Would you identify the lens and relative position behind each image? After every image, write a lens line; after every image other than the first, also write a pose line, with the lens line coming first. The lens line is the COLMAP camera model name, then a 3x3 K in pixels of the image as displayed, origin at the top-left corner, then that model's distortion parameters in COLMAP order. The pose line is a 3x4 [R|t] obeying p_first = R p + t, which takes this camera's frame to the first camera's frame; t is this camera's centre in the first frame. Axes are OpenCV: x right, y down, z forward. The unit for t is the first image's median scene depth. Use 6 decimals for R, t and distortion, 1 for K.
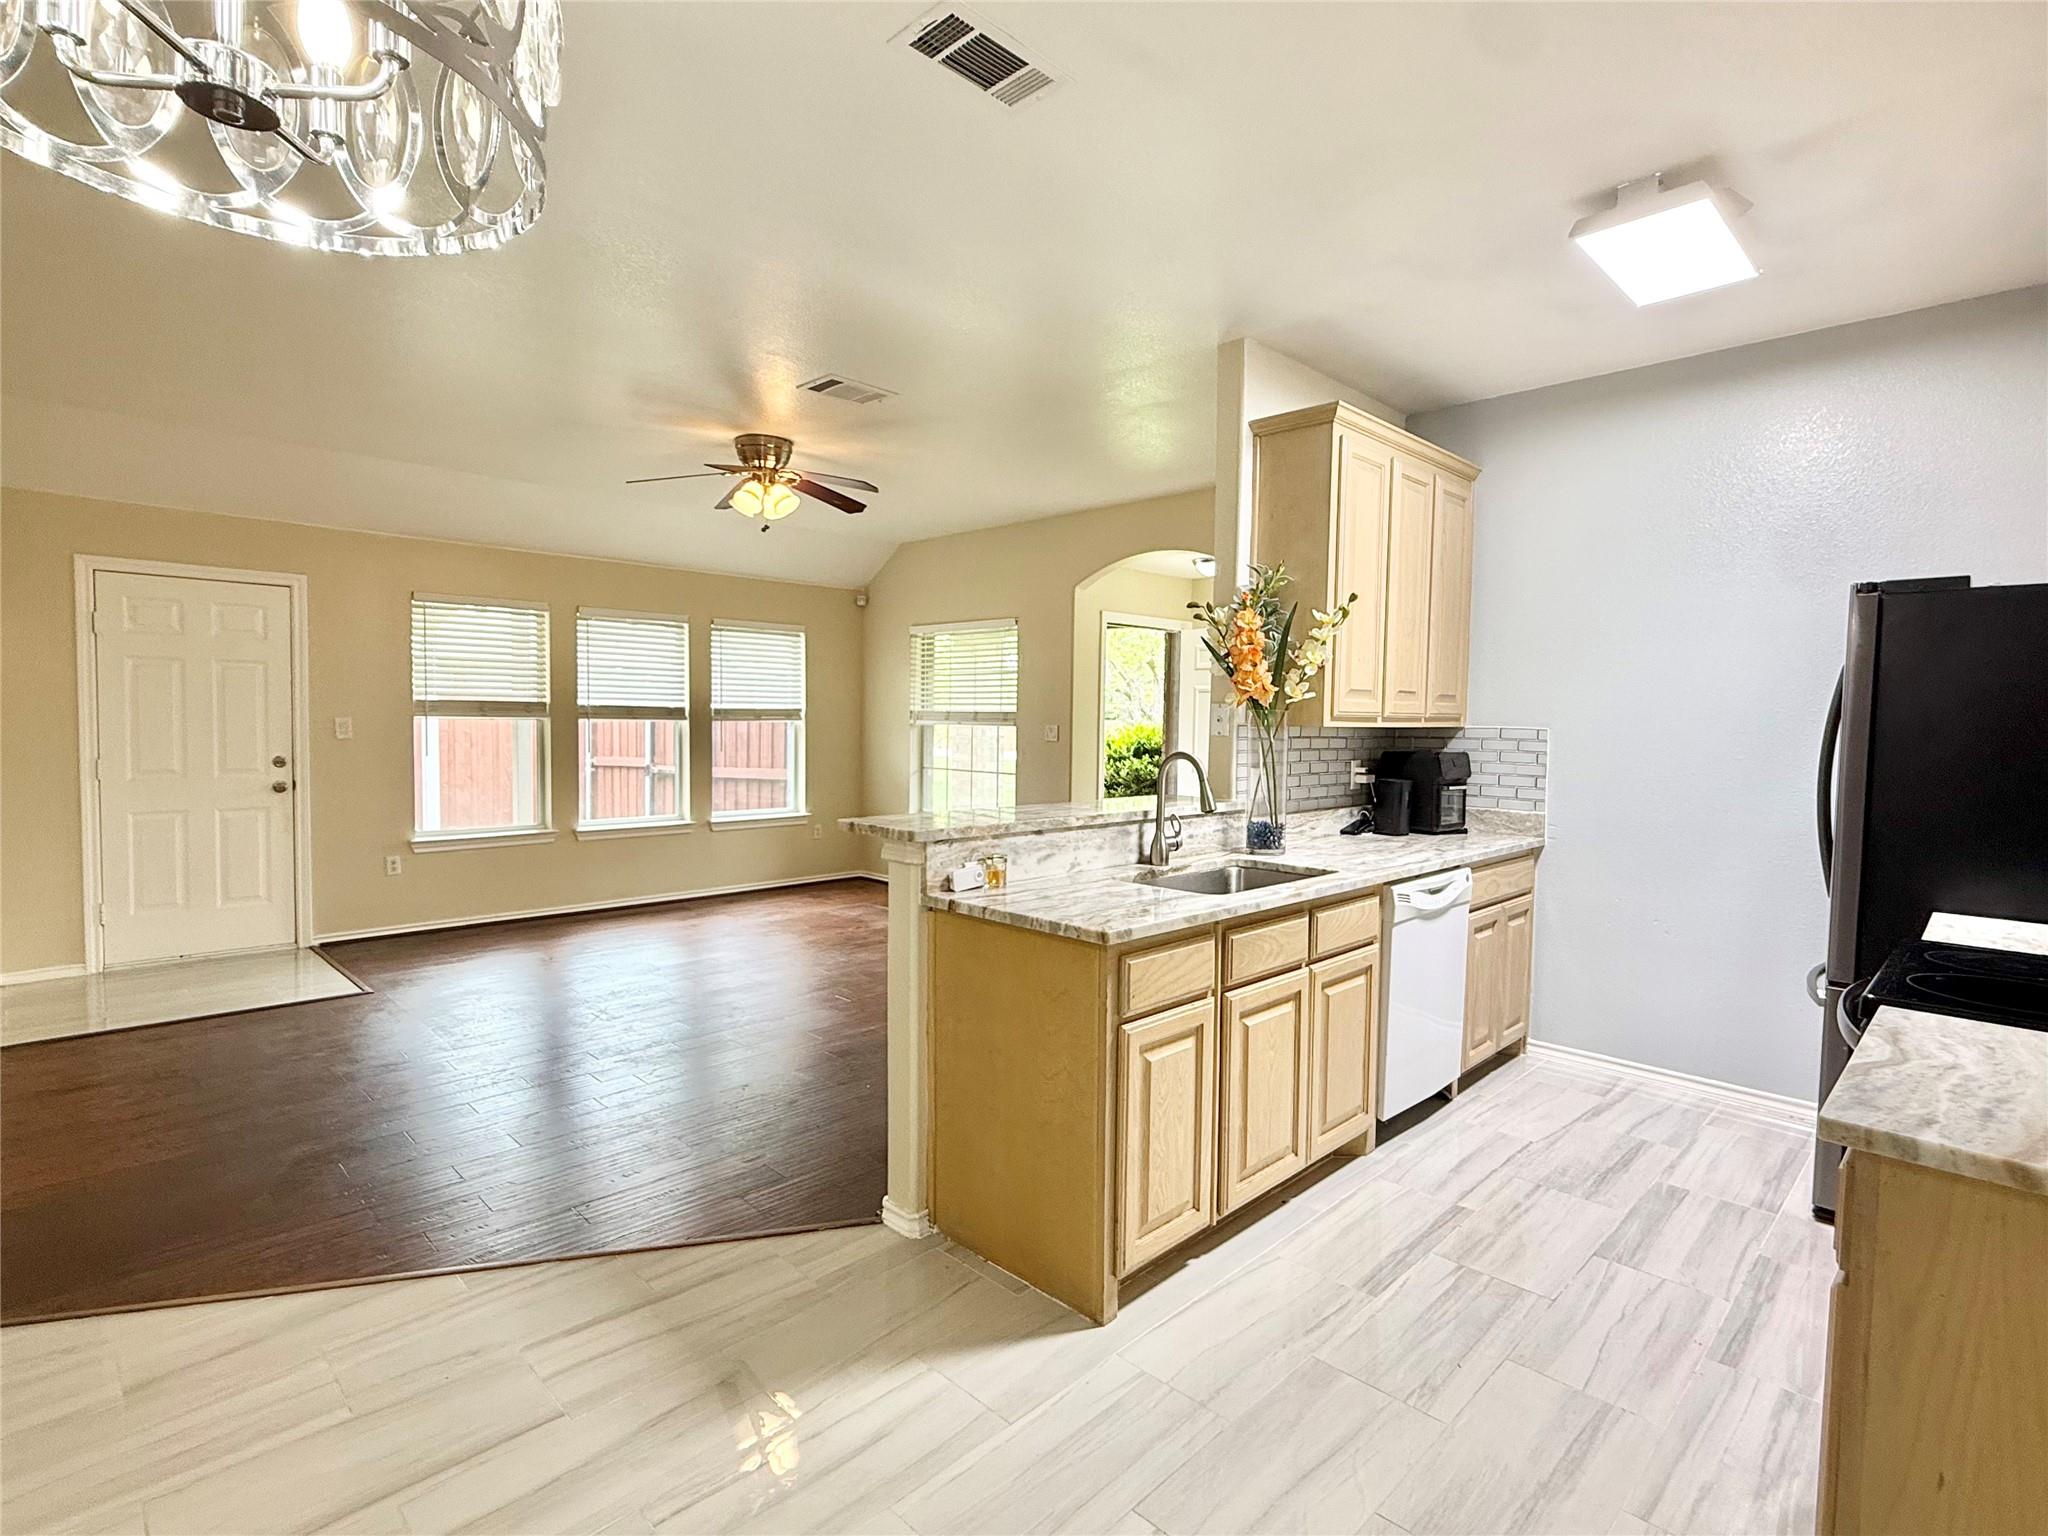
lens RADIAL K [[1009.7, 0, 1024.0], [0, 1009.7, 768.0], [0, 0, 1]] dist [-0.002327, -0.000373]
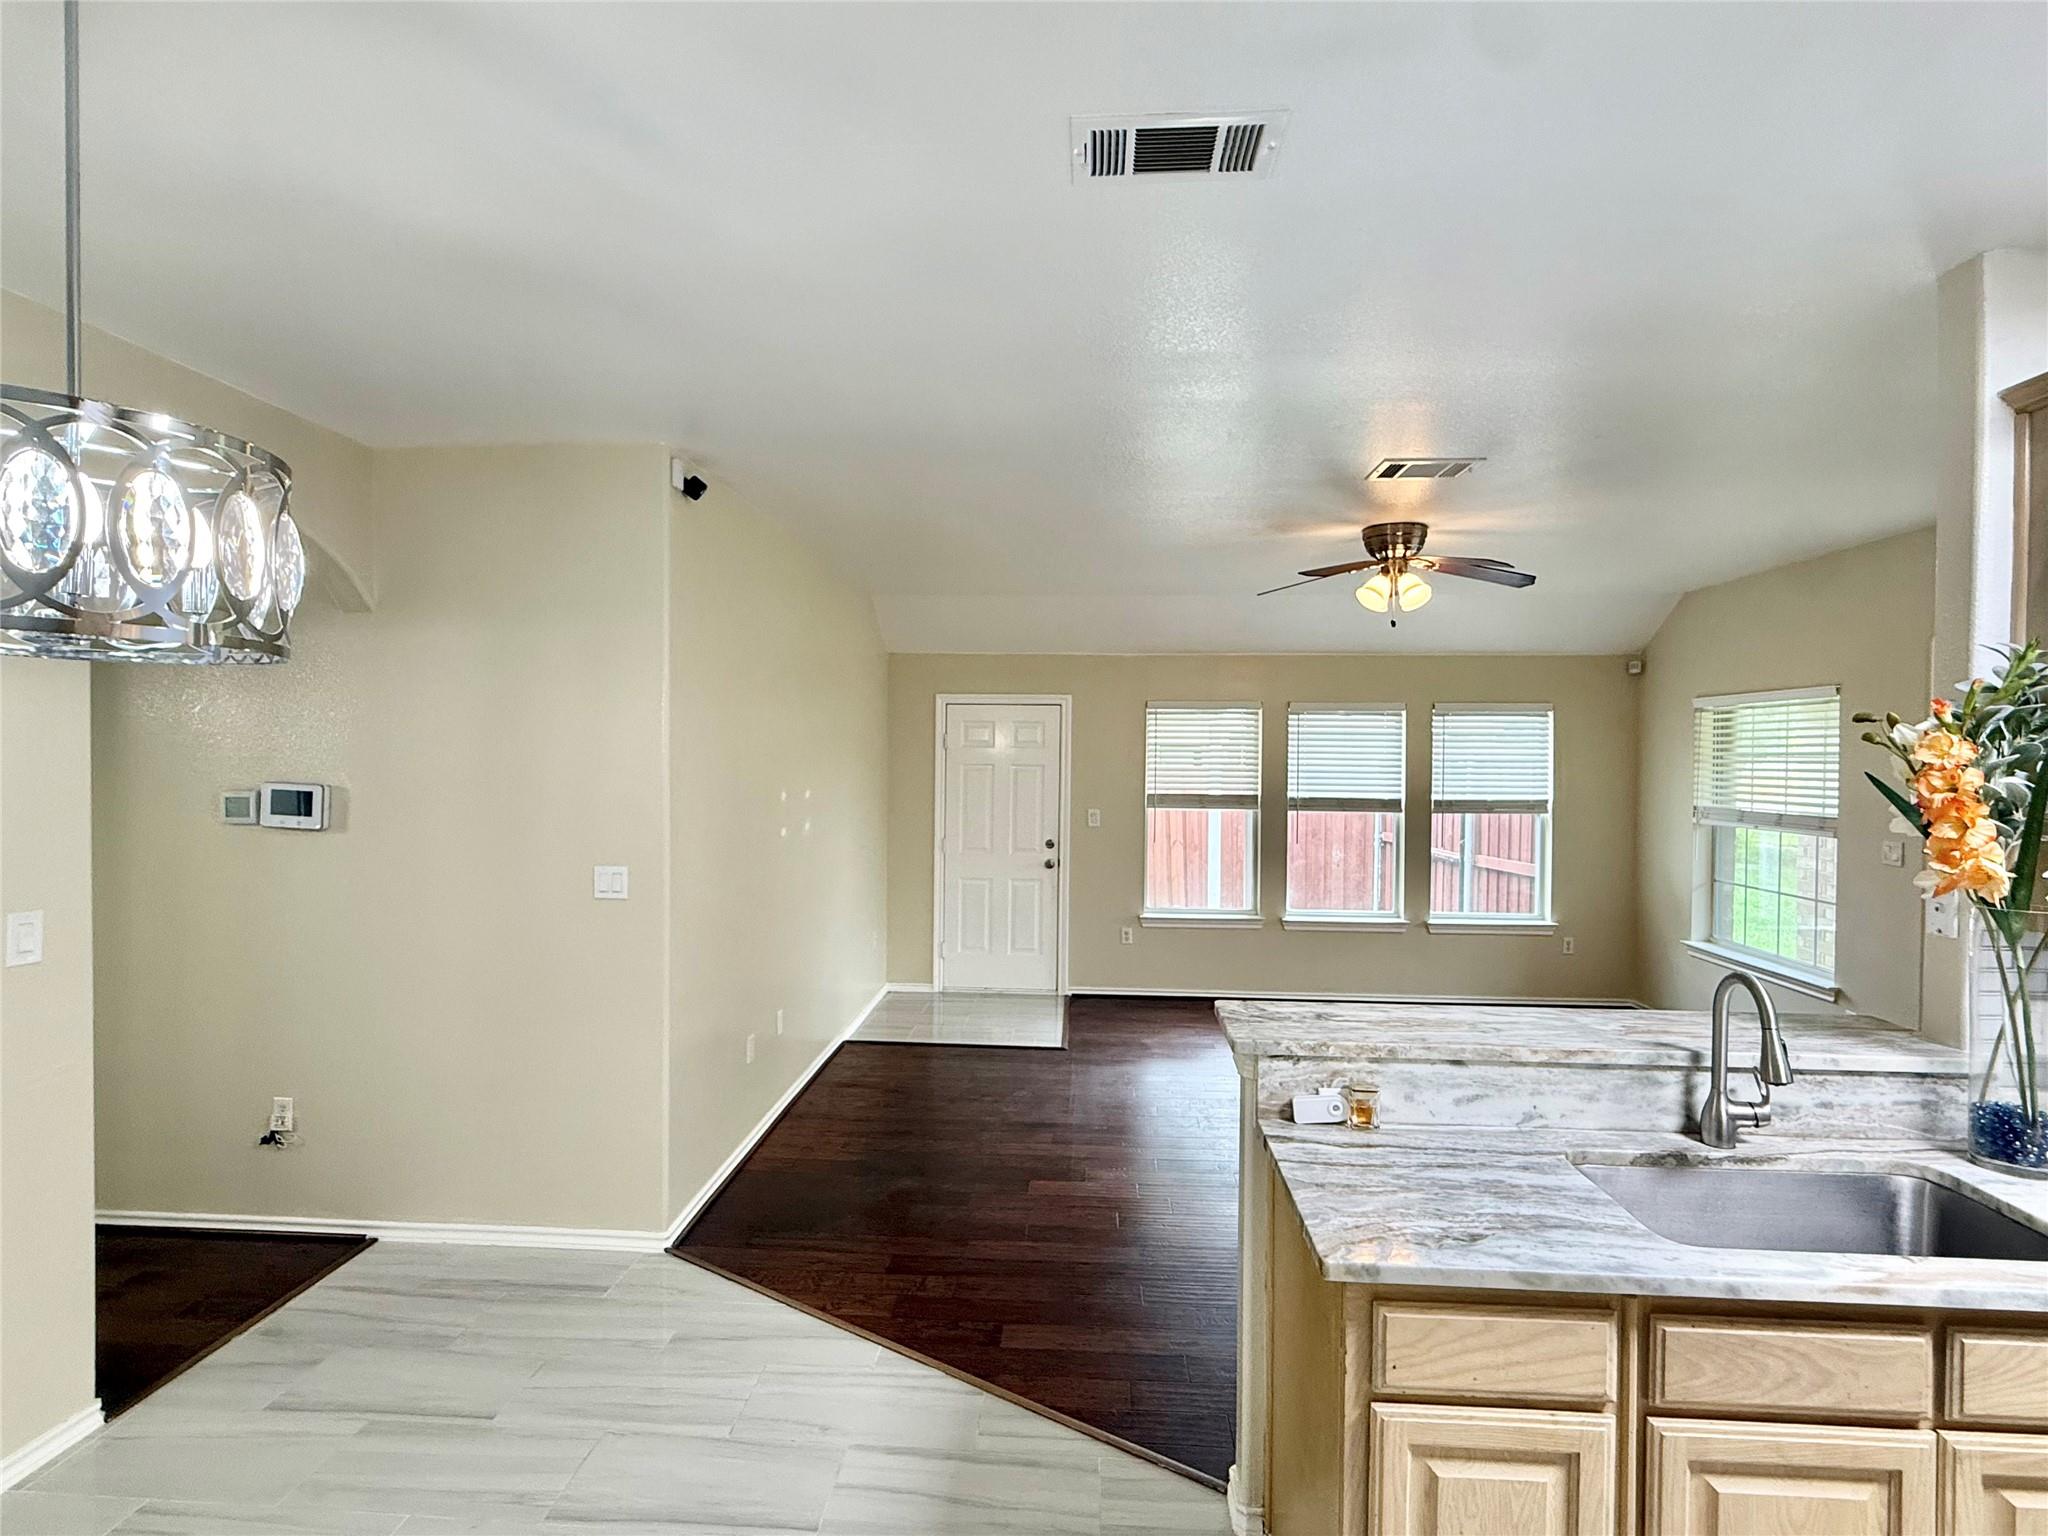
lens RADIAL K [[1009.7, 0, 1024.0], [0, 1009.7, 768.0], [0, 0, 1]] dist [-0.002327, -0.000373]
pose [[0.658583, 0.000686, -0.752508, 0.209639], [-0.037368, 0.998796, -0.031793, -0.066937], [0.751580, 0.049058, 0.657815, 0.160142]]
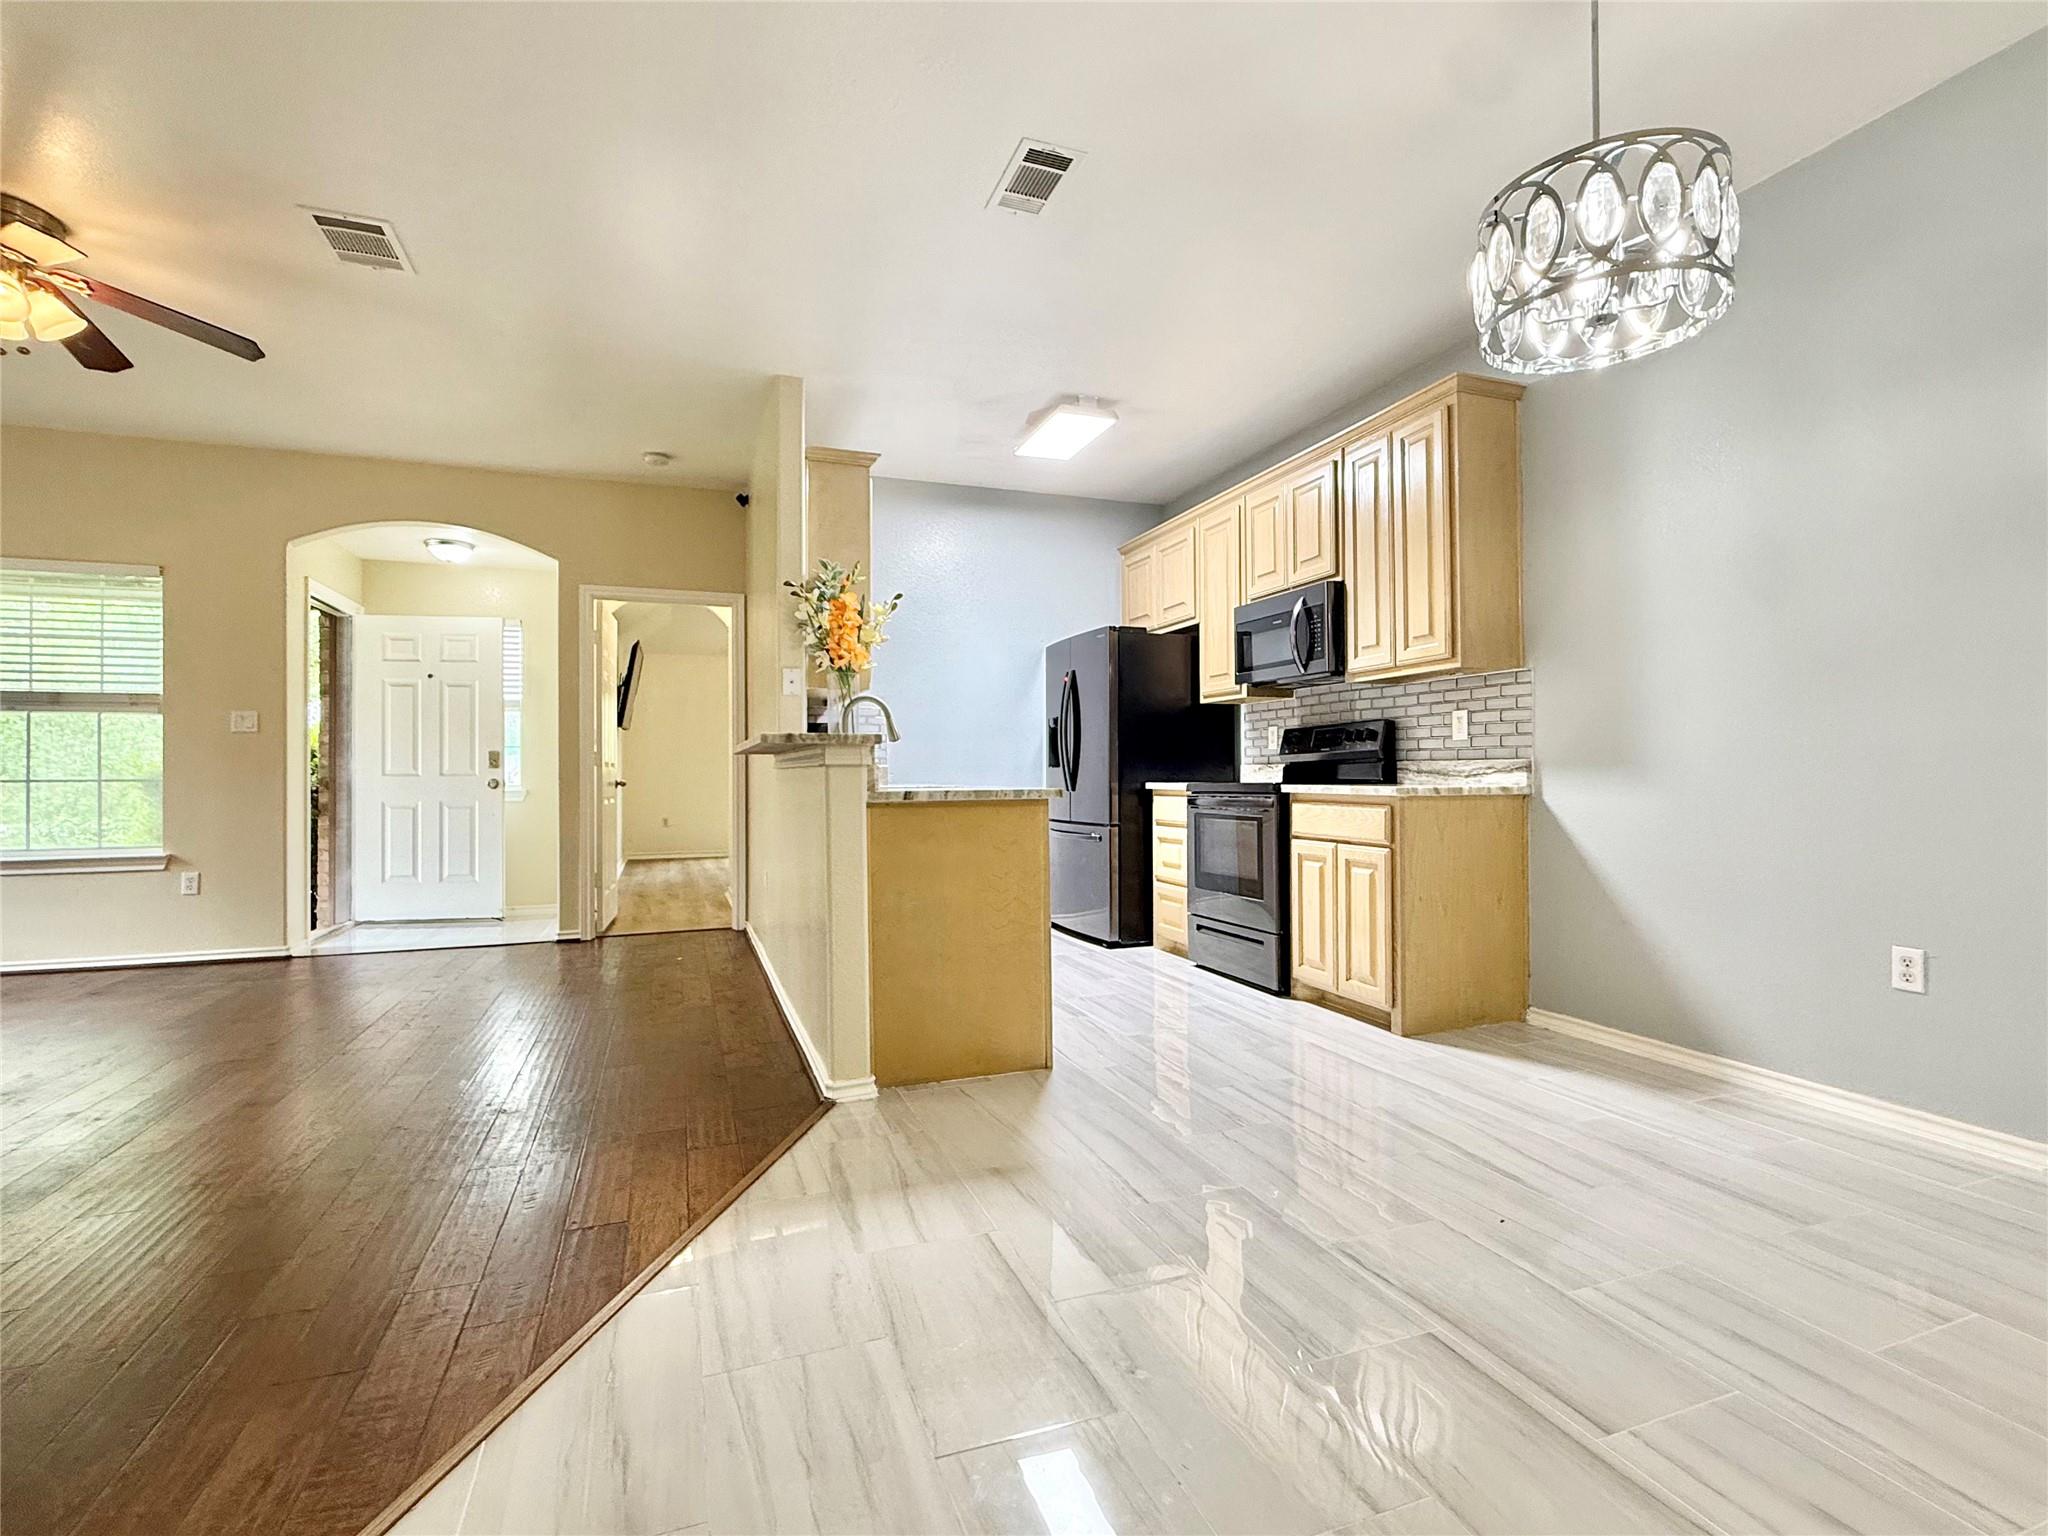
lens RADIAL K [[948.1, 0, 1024.0], [0, 948.1, 768.0], [0, 0, 1]] dist [0.000962, 0.000136]
pose [[0.417678, -0.011203, 0.908526, -0.536225], [0.059600, 0.998108, -0.015093, 0.066454], [-0.906638, 0.060452, 0.417556, 0.205167]]
